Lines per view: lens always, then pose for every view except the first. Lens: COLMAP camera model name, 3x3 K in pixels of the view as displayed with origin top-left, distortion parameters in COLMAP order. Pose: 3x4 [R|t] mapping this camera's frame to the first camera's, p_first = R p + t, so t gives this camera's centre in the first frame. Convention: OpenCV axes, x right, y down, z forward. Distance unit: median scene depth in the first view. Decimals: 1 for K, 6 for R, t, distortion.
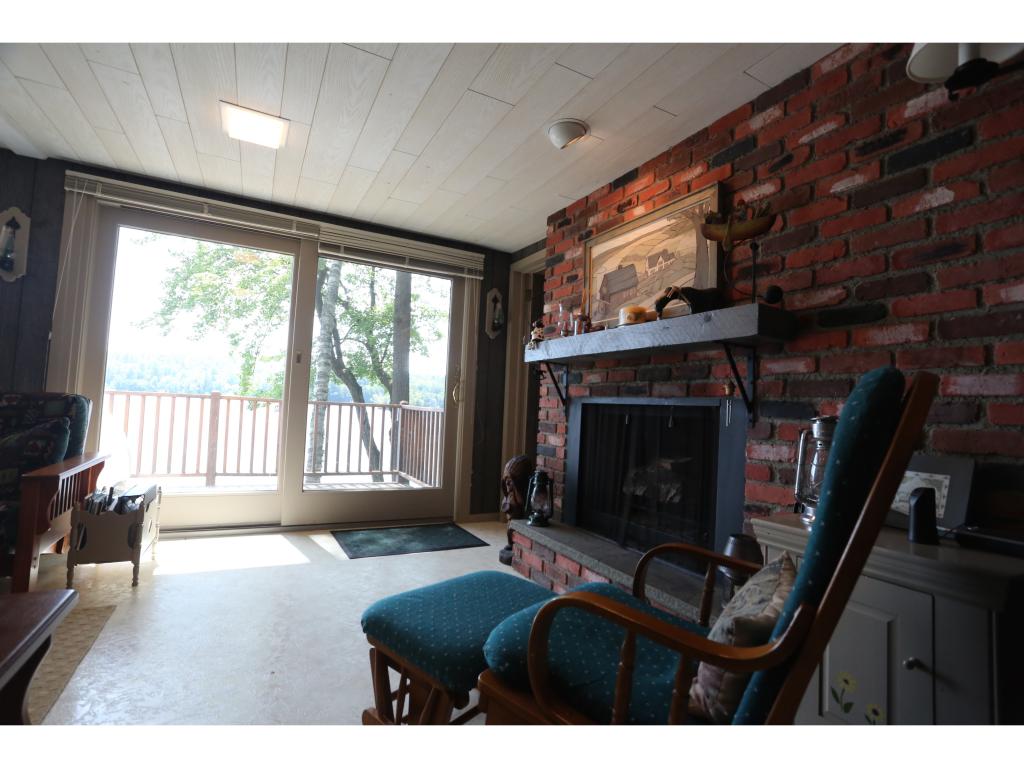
lens RADIAL K [[500.5, 0, 512.0], [0, 500.5, 384.0], [0, 0, 1]] dist [-0.000837, 0.000461]
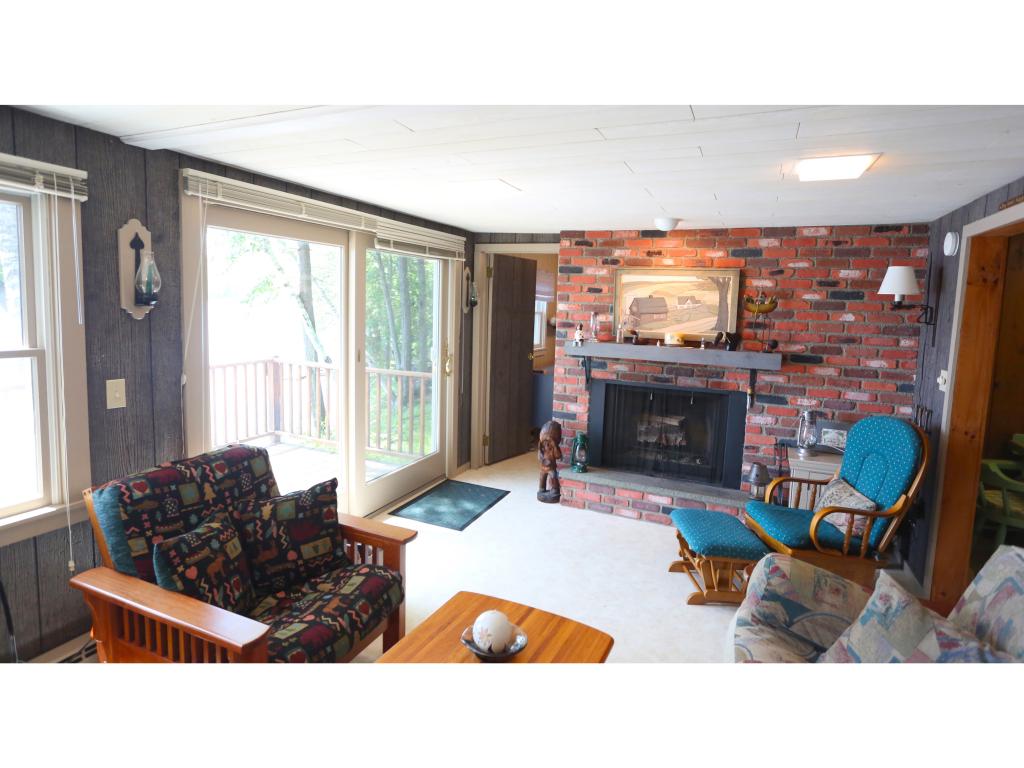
lens RADIAL K [[532.9, 0, 510.2], [0, 532.9, 360.9], [0, 0, 1]] dist [-0.024338, -0.000284]
pose [[0.779175, -0.089098, 0.620442, -1.210084], [-0.028587, 0.983764, 0.177174, -0.343100], [-0.626154, -0.155786, 0.763977, 0.030272]]
